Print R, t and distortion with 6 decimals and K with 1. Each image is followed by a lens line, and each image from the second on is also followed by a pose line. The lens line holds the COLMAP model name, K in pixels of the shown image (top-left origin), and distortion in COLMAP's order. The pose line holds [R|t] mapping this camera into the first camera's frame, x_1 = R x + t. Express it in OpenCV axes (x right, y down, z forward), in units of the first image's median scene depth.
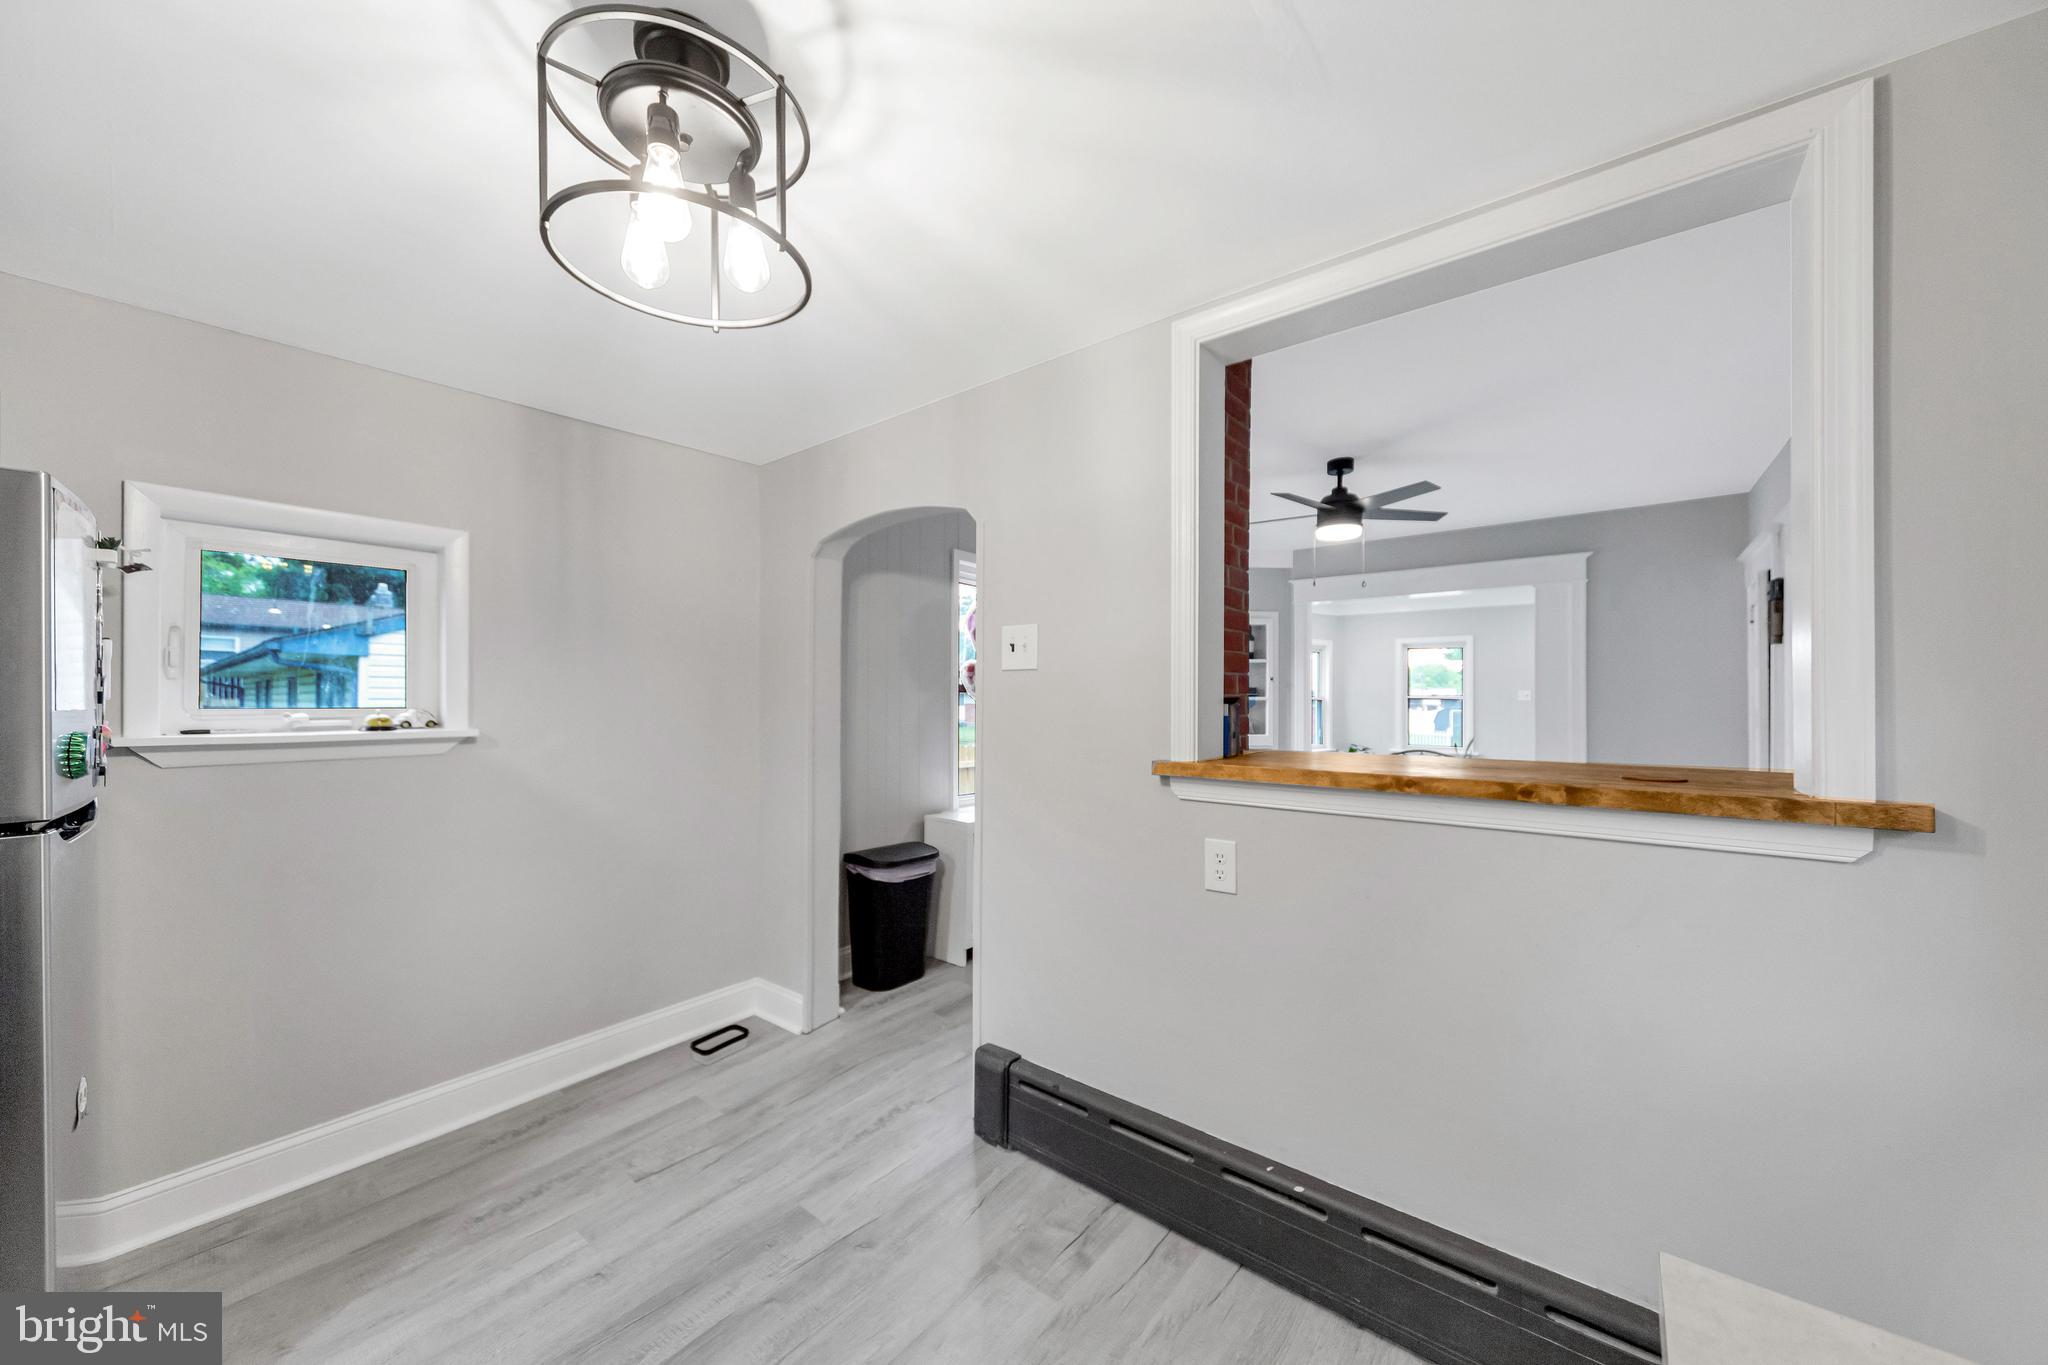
lens RADIAL K [[746.5, 0, 1031.4], [0, 746.5, 703.1], [0, 0, 1]] dist [0.001101, 0.000025]
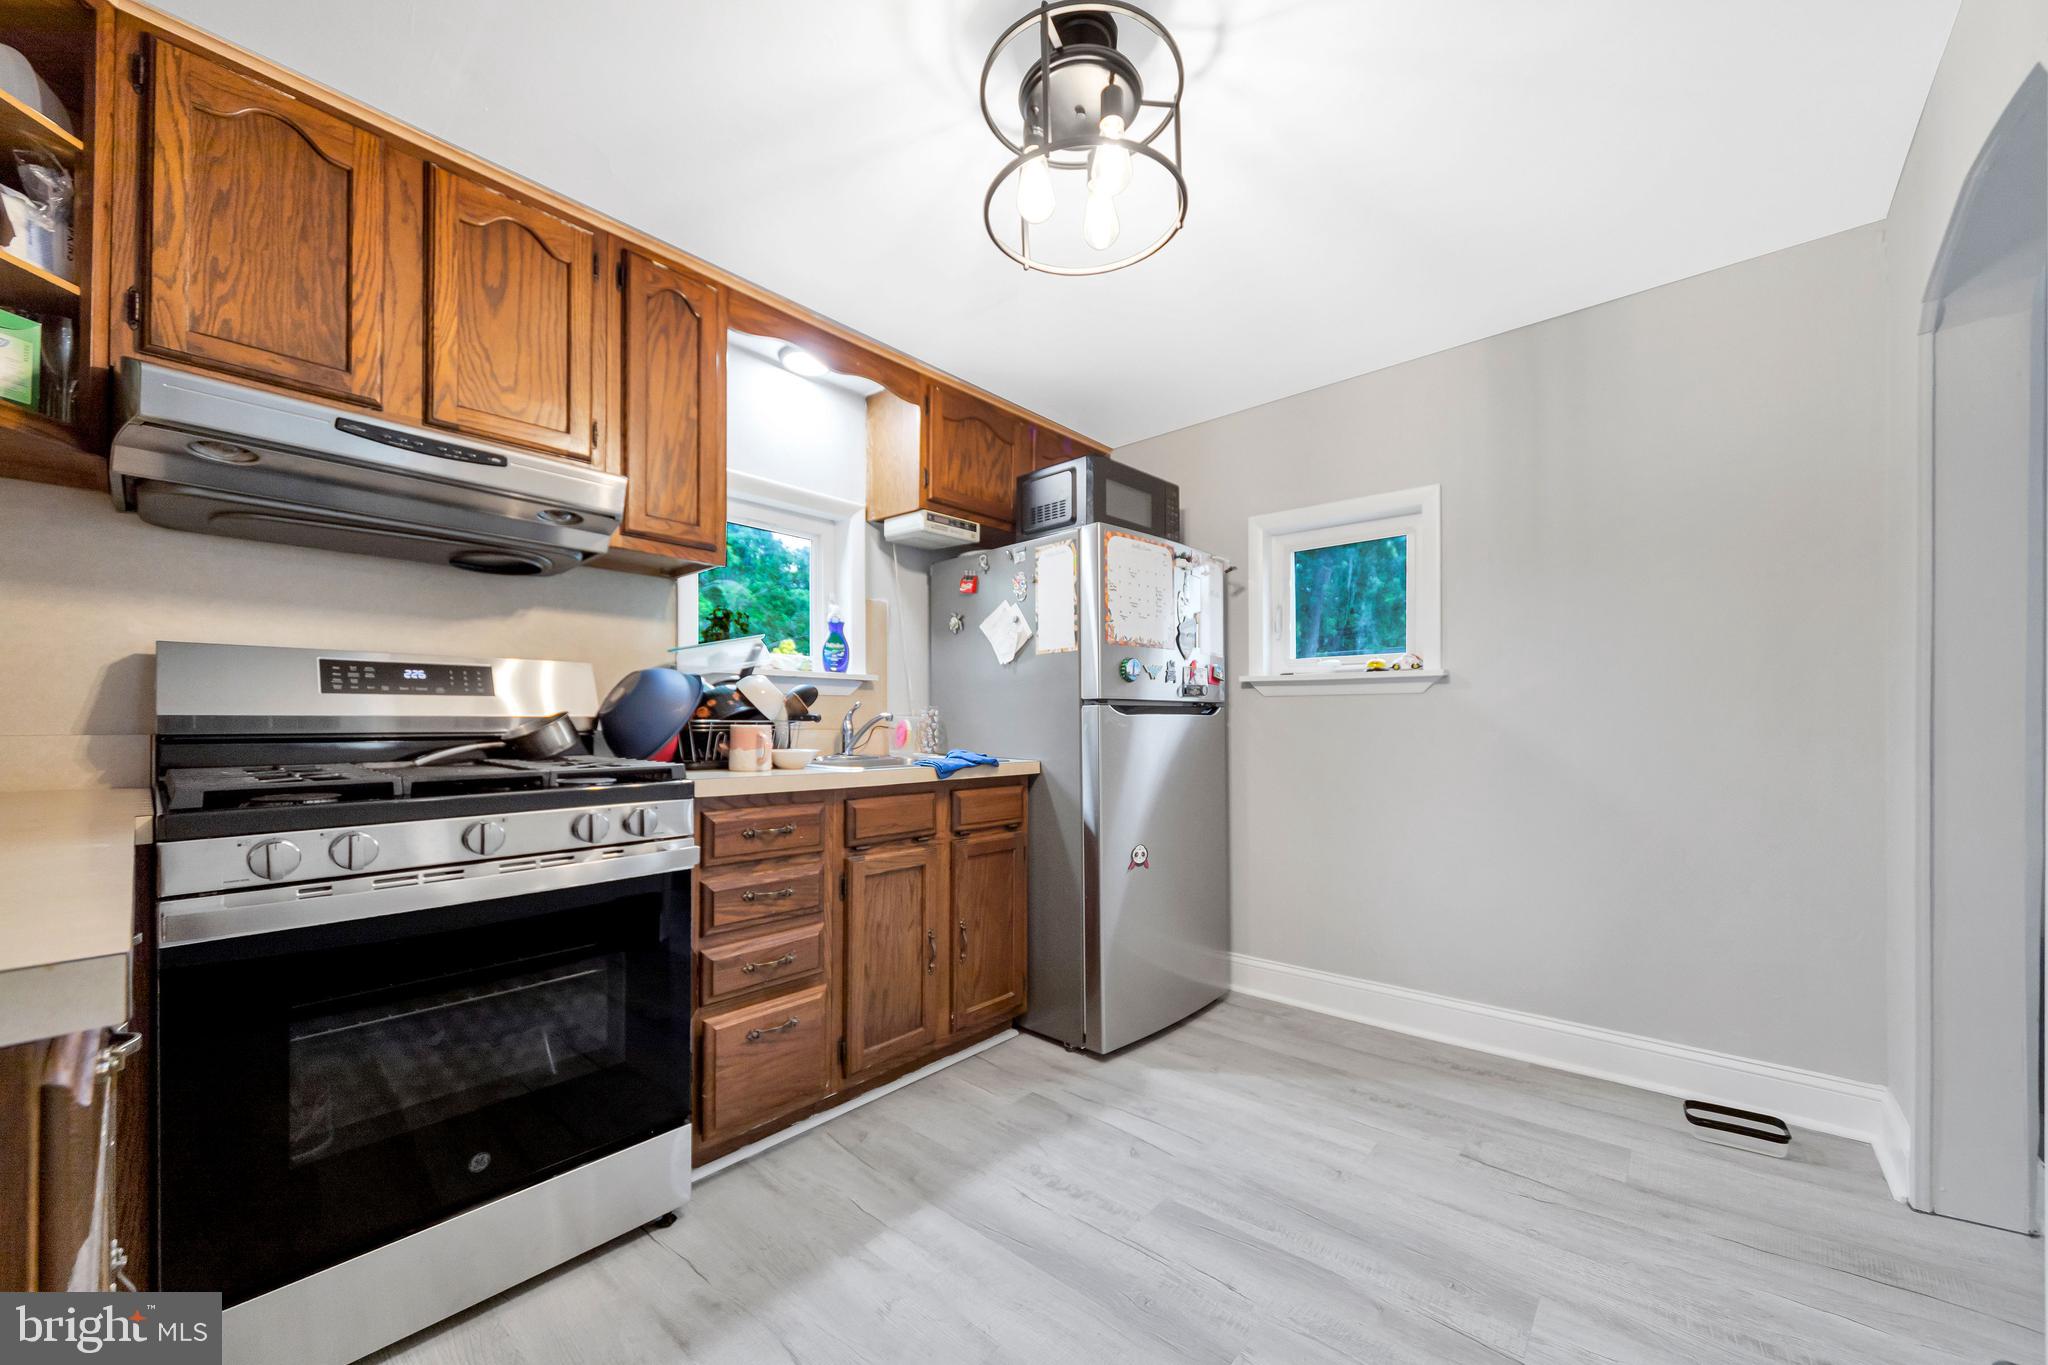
lens RADIAL K [[783.4, 0, 1019.9], [0, 783.4, 712.4], [0, 0, 1]] dist [0.010460, -0.000361]
pose [[-0.077286, -0.010155, -0.996957, 0.447036], [-0.000357, 0.999948, -0.010157, 0.116681], [0.997009, -0.000429, -0.077285, 0.531246]]
